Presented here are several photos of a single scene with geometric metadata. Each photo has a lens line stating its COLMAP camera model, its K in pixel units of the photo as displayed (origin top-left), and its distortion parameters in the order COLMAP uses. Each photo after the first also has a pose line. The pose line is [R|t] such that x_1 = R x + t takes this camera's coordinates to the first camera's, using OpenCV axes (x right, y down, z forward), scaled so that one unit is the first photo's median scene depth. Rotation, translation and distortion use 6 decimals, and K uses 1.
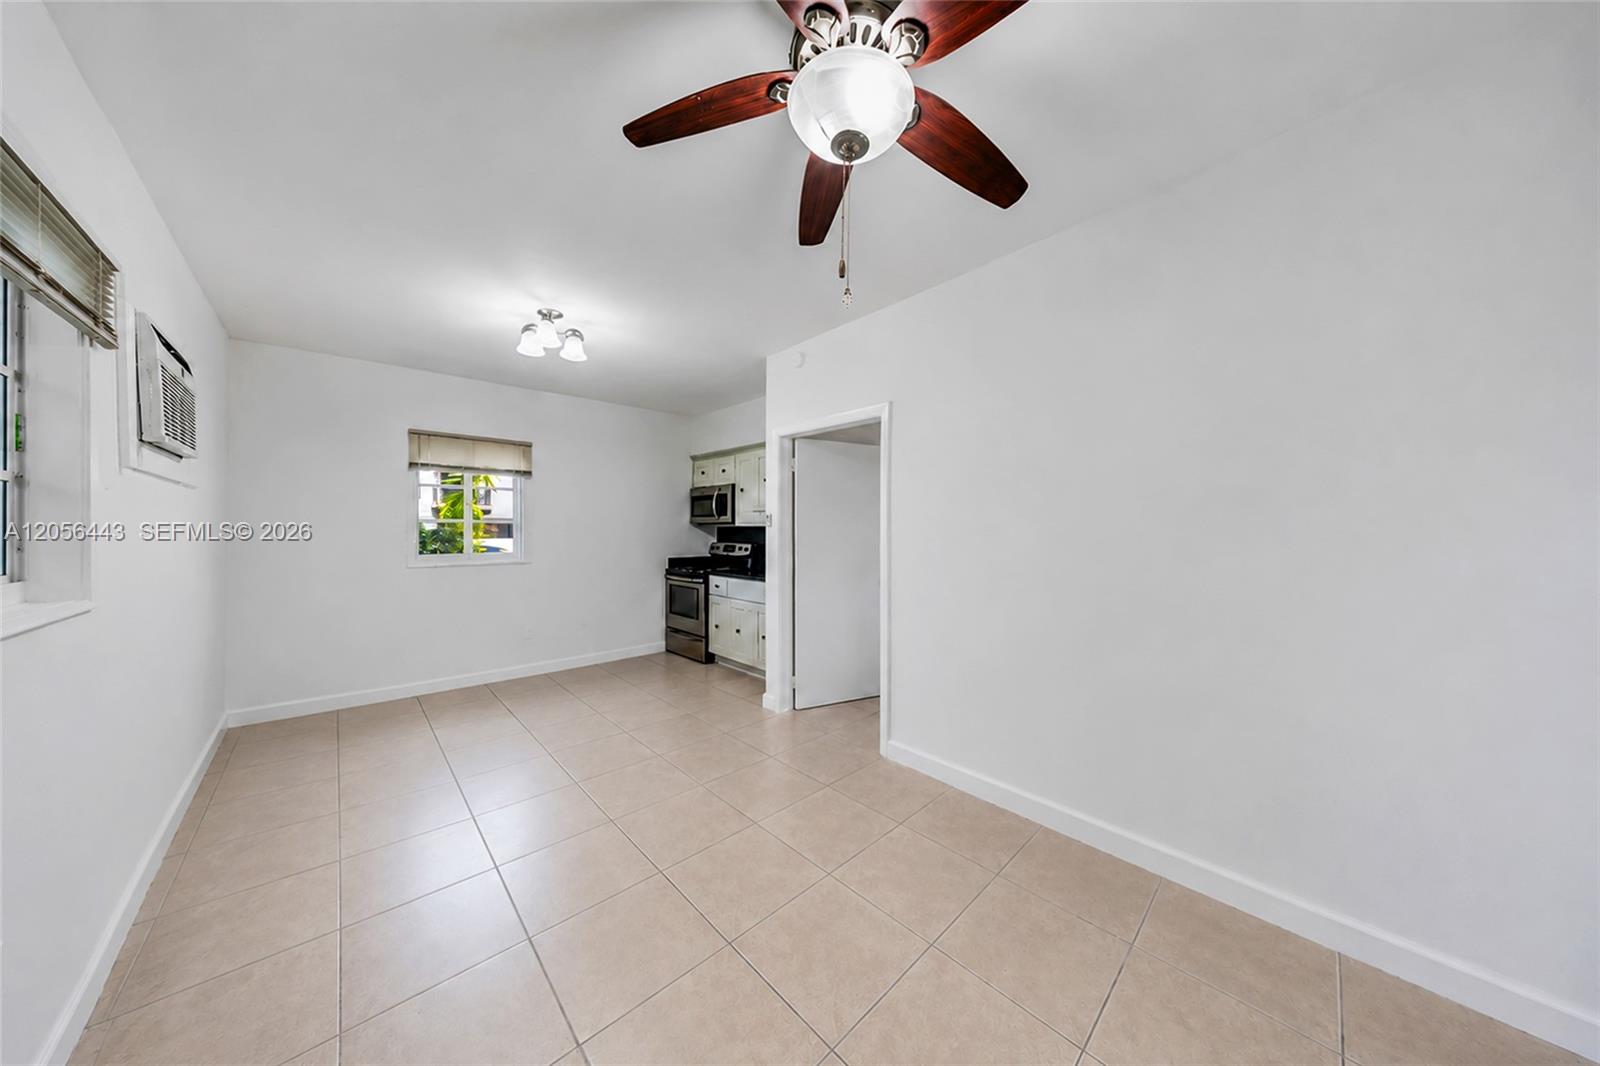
lens RADIAL K [[475.0, 0, 809.0], [0, 475.0, 536.4], [0, 0, 1]] dist [0.005653, 0.000063]
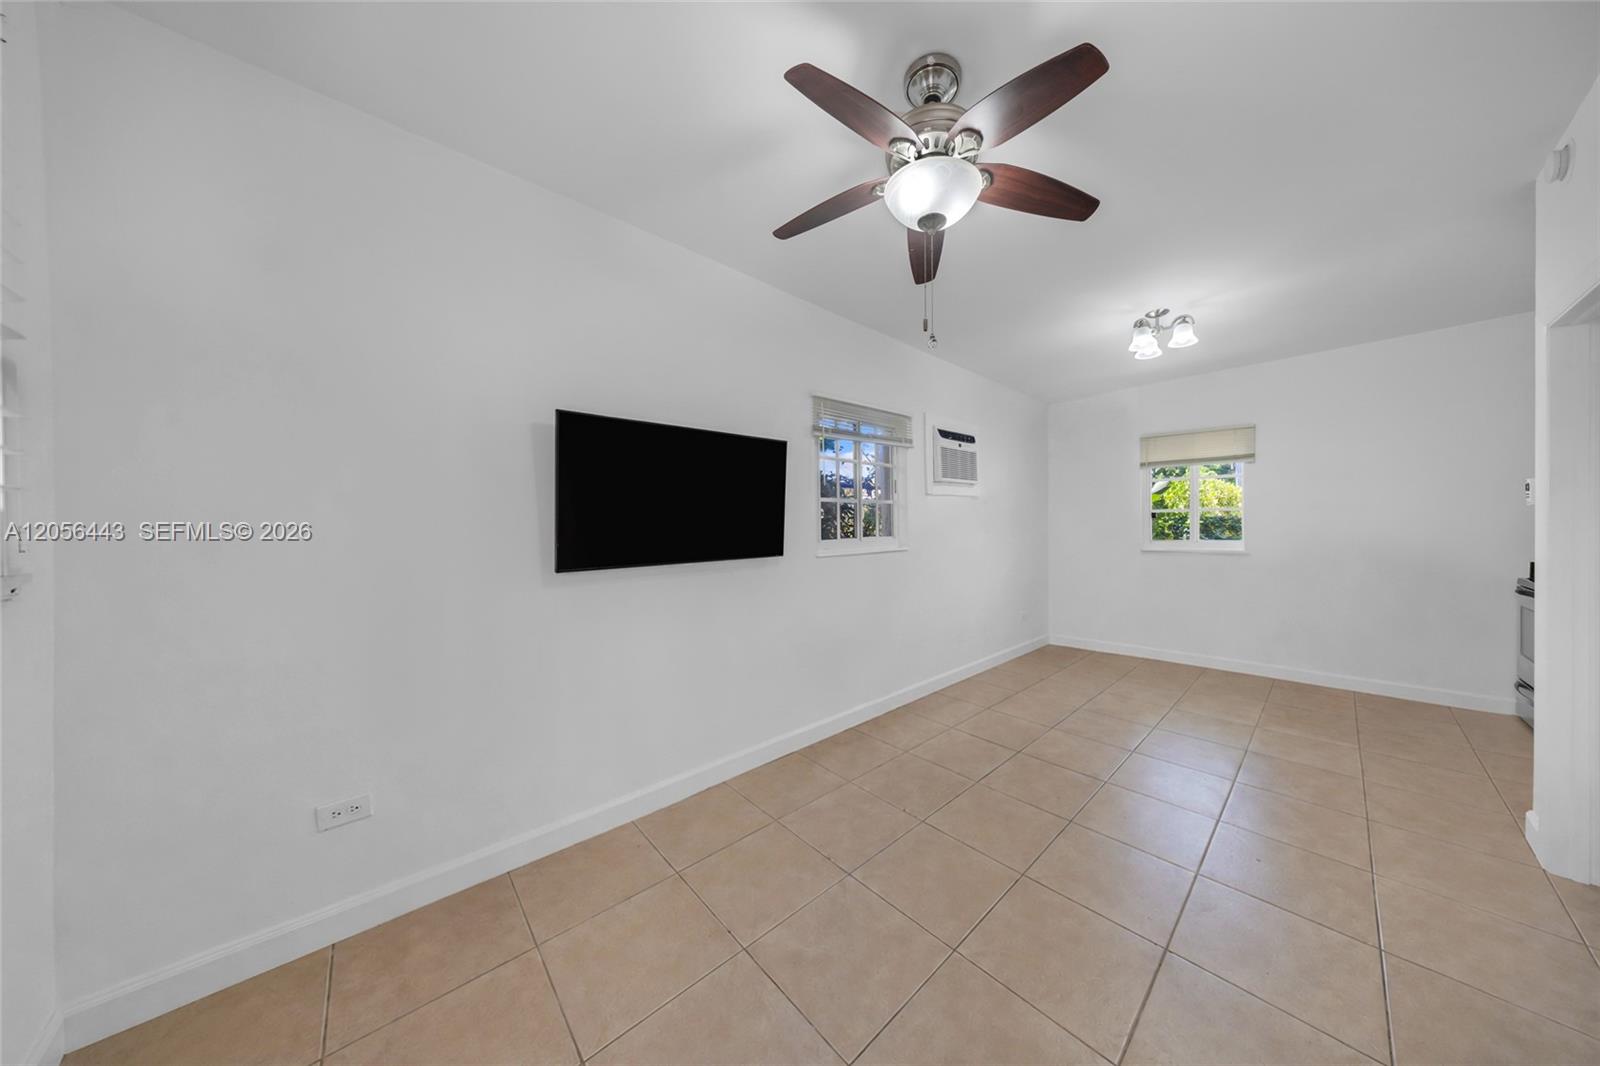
lens RADIAL K [[475.0, 0, 823.2], [0, 475.0, 520.3], [0, 0, 1]] dist [0.005653, 0.000063]
pose [[-0.013889, -0.008230, -0.999870, 0.313265], [-0.003385, 0.999961, -0.008184, 0.002500], [0.999898, 0.003271, -0.013916, 0.158532]]
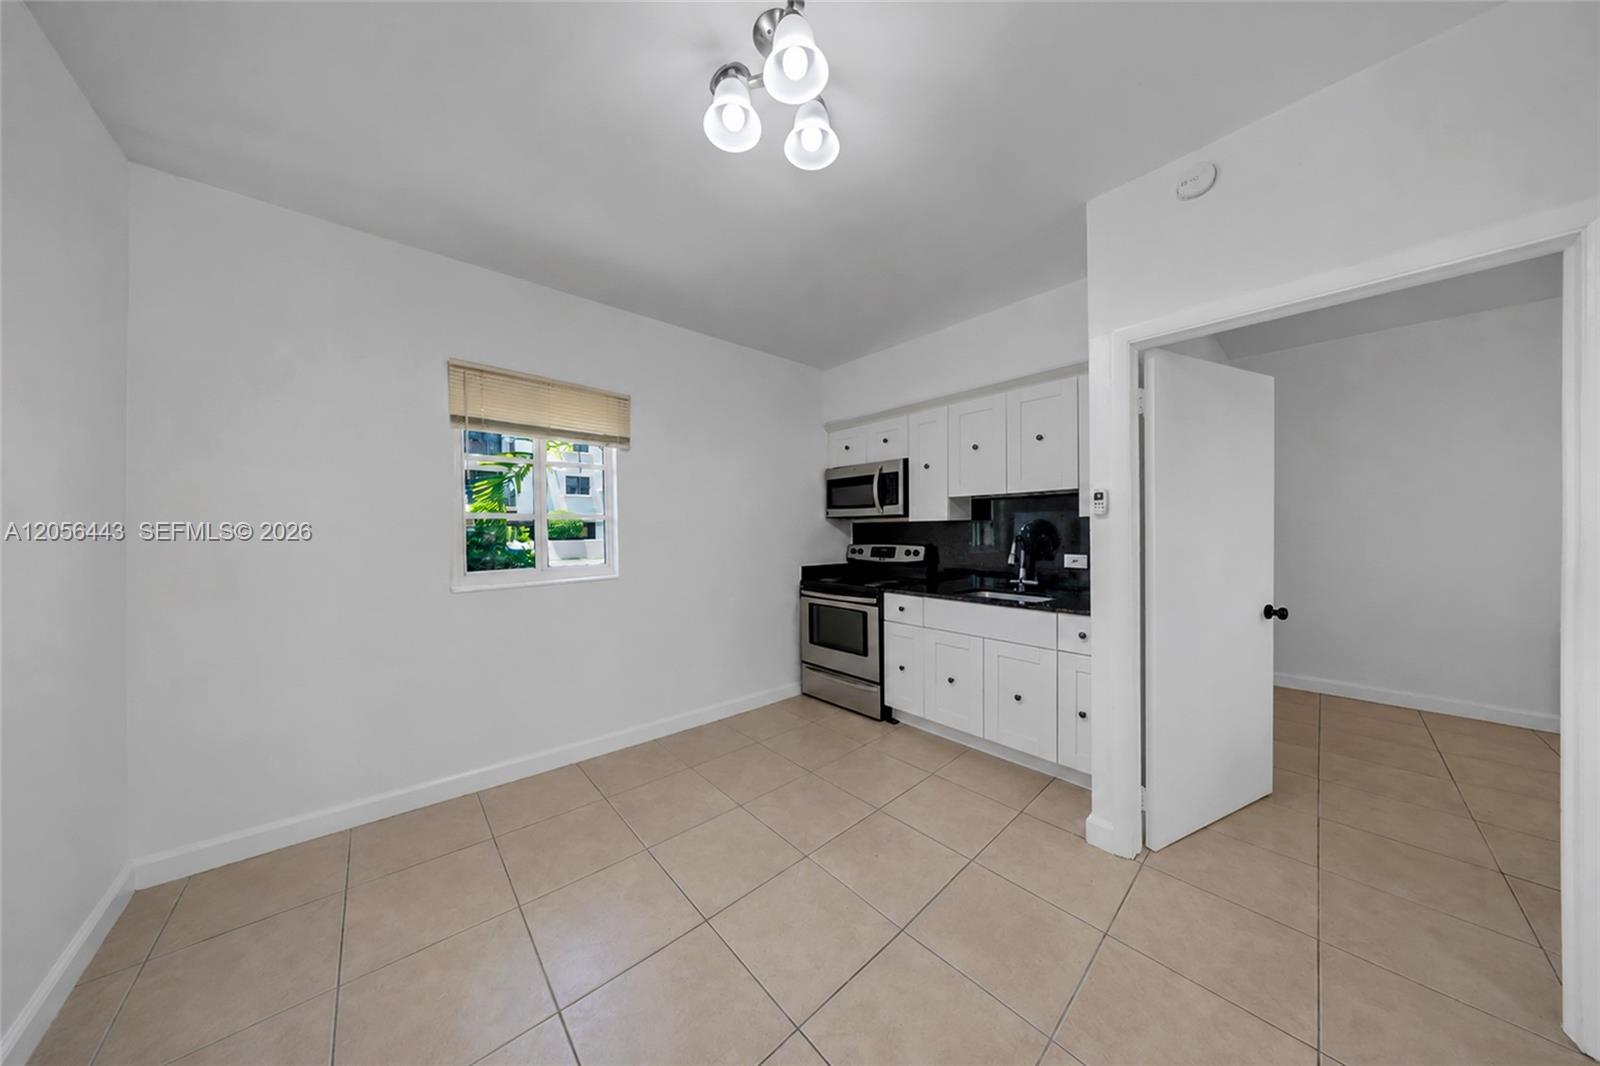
lens RADIAL K [[475.0, 0, 806.8], [0, 475.0, 535.4], [0, 0, 1]] dist [0.005653, 0.000063]
pose [[0.999766, -0.013389, -0.017004, -0.297127], [0.013313, 0.999901, -0.004613, 0.001874], [0.017064, 0.004385, 0.999845, 0.321383]]
